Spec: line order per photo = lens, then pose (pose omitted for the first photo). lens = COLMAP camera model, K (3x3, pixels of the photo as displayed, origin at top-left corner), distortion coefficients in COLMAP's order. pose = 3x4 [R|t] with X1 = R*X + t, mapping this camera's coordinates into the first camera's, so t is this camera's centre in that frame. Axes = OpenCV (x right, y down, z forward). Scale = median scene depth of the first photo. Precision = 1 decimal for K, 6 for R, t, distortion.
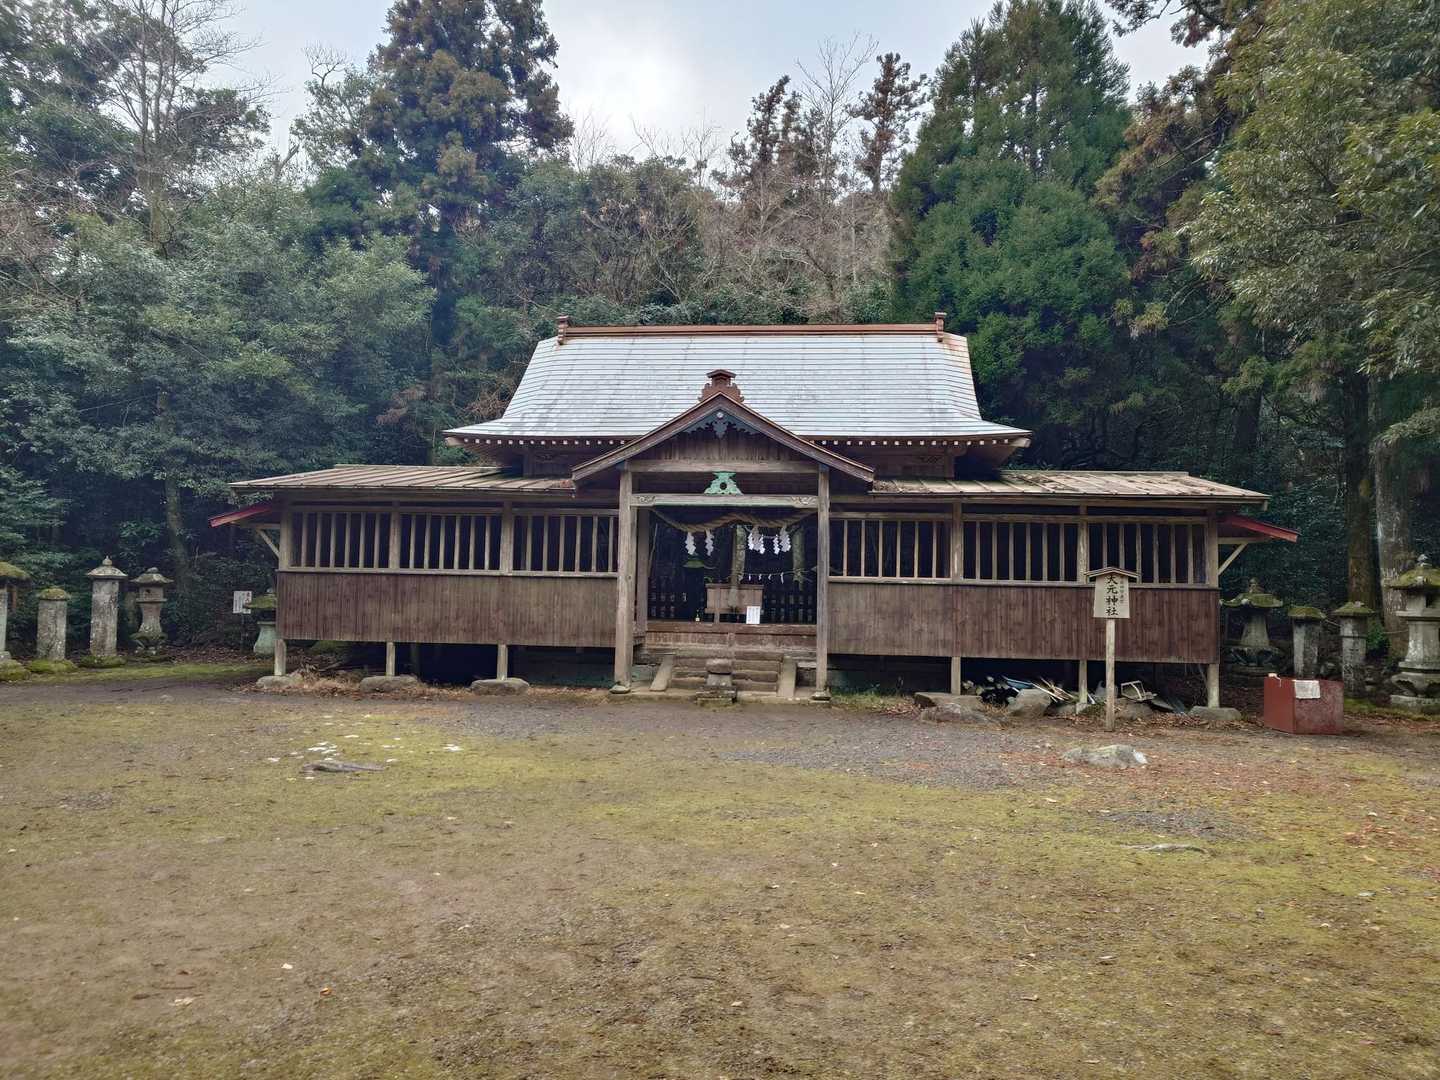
lens RADIAL K [[849.3, 0, 716.8], [0, 849.3, 536.5], [0, 0, 1]] dist [-0.019168, 0.003583]
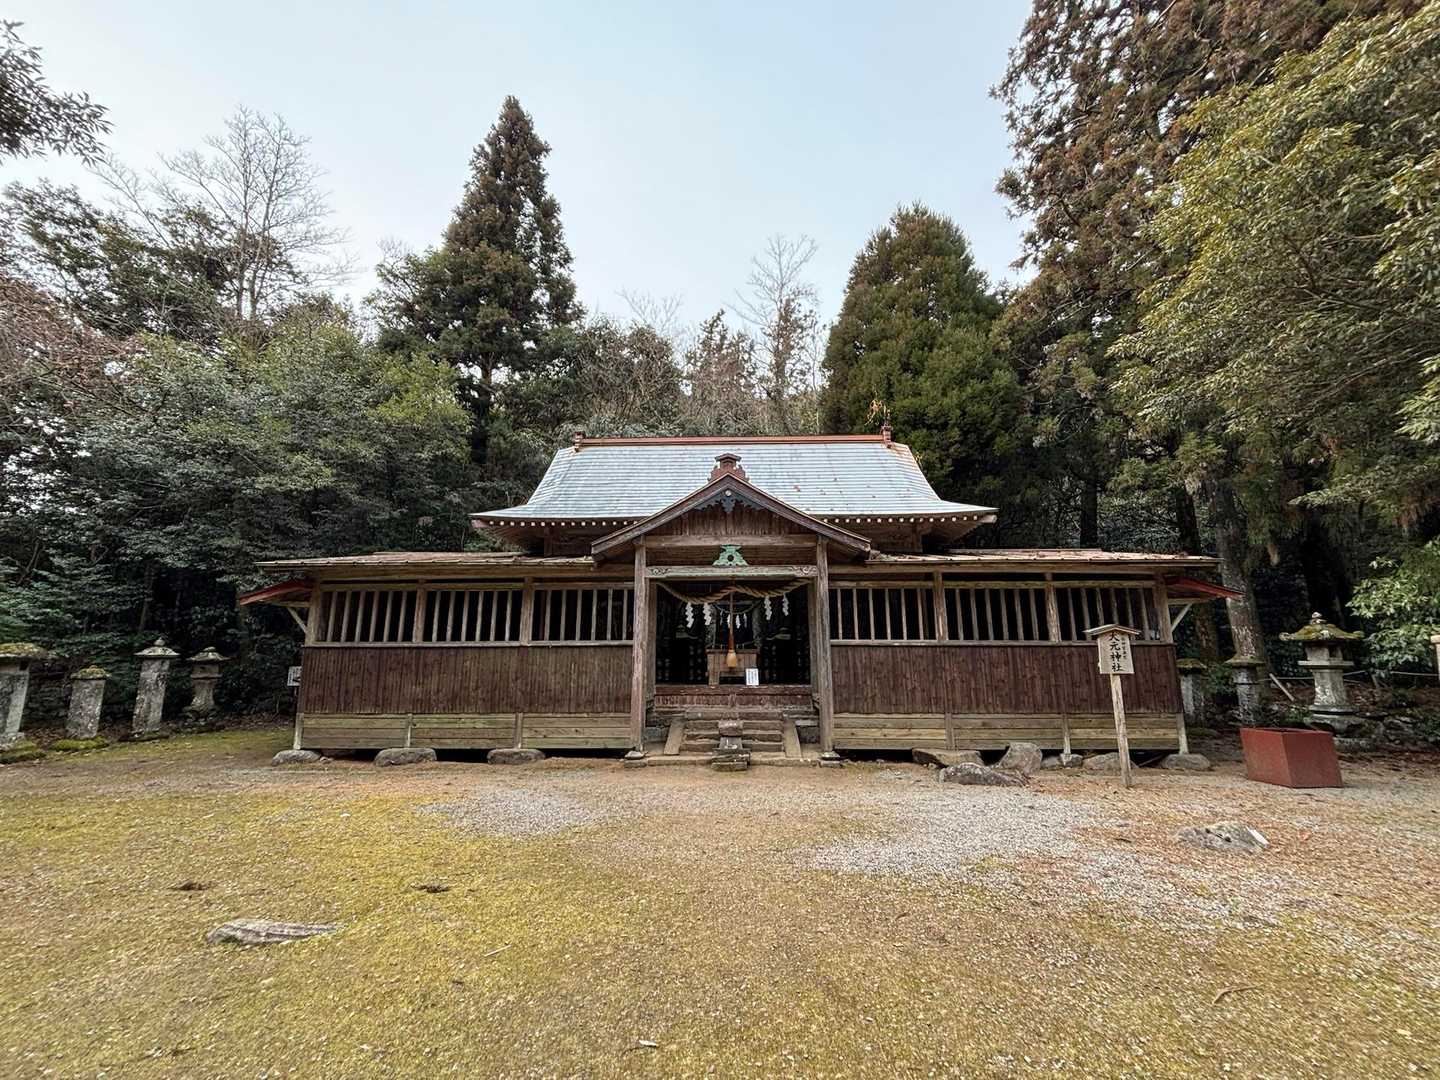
lens RADIAL K [[581.5, 0, 721.8], [0, 581.5, 542.2], [0, 0, 1]] dist [0.000559, -0.001461]
pose [[0.996615, -0.006242, 0.081977, -0.059384], [0.016856, 0.991445, -0.129429, 0.014742], [-0.080467, 0.130372, 0.988194, 0.232503]]
